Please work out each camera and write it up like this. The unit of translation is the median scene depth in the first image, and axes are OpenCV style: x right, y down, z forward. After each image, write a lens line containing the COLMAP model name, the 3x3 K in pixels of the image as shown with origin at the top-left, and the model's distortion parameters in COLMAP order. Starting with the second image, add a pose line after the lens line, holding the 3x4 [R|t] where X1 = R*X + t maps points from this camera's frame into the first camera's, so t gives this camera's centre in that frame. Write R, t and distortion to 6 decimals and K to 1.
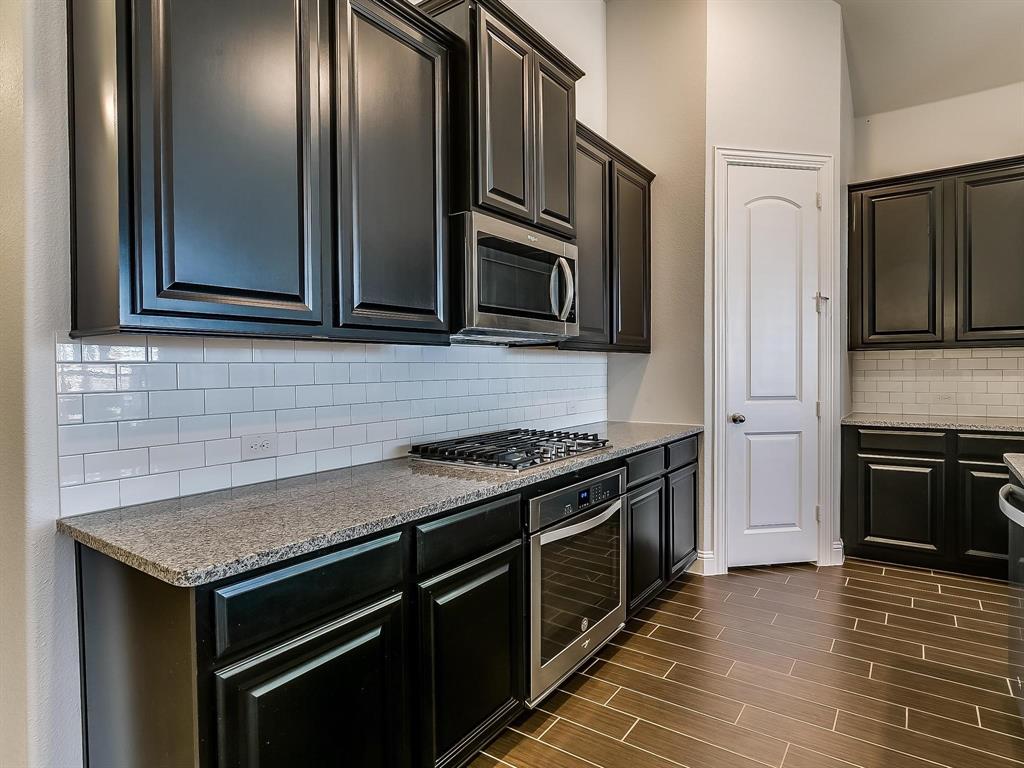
lens RADIAL K [[574.8, 0, 512.0], [0, 574.8, 384.0], [0, 0, 1]] dist [-0.018592, 0.001103]
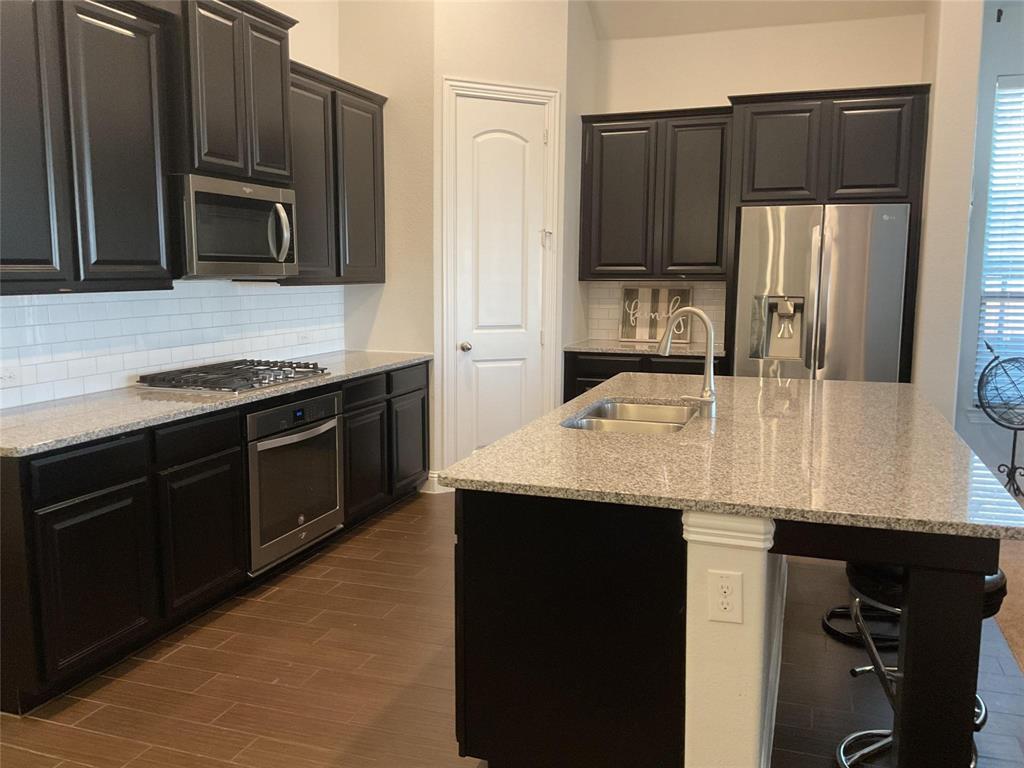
lens RADIAL K [[847.6, 0, 507.2], [0, 847.6, 385.5], [0, 0, 1]] dist [0.112109, -0.216281]
pose [[0.962231, -0.024819, 0.271099, 0.062260], [-0.005005, 0.994054, 0.108769, -0.060858], [-0.272187, -0.106018, 0.956386, -0.812300]]
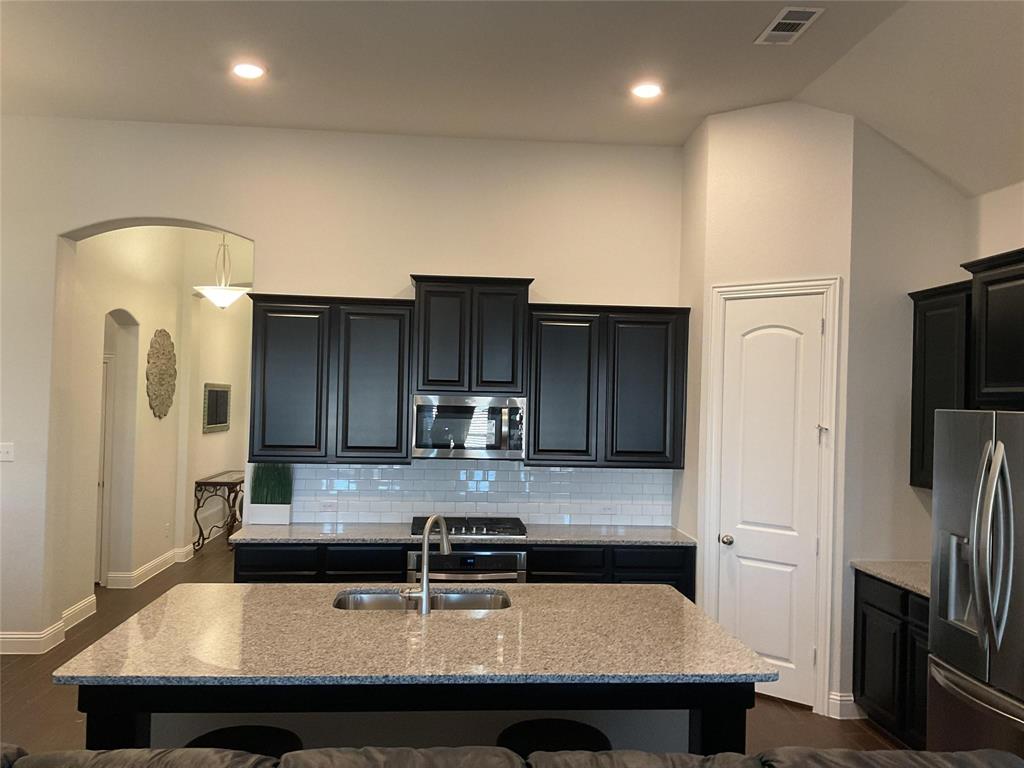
lens RADIAL K [[847.6, 0, 507.2], [0, 847.6, 385.5], [0, 0, 1]] dist [0.112109, -0.216281]
pose [[0.646316, 0.012568, -0.762966, 2.035786], [-0.050463, 0.998380, -0.026302, -0.246948], [0.761399, 0.055501, 0.645903, -0.514589]]
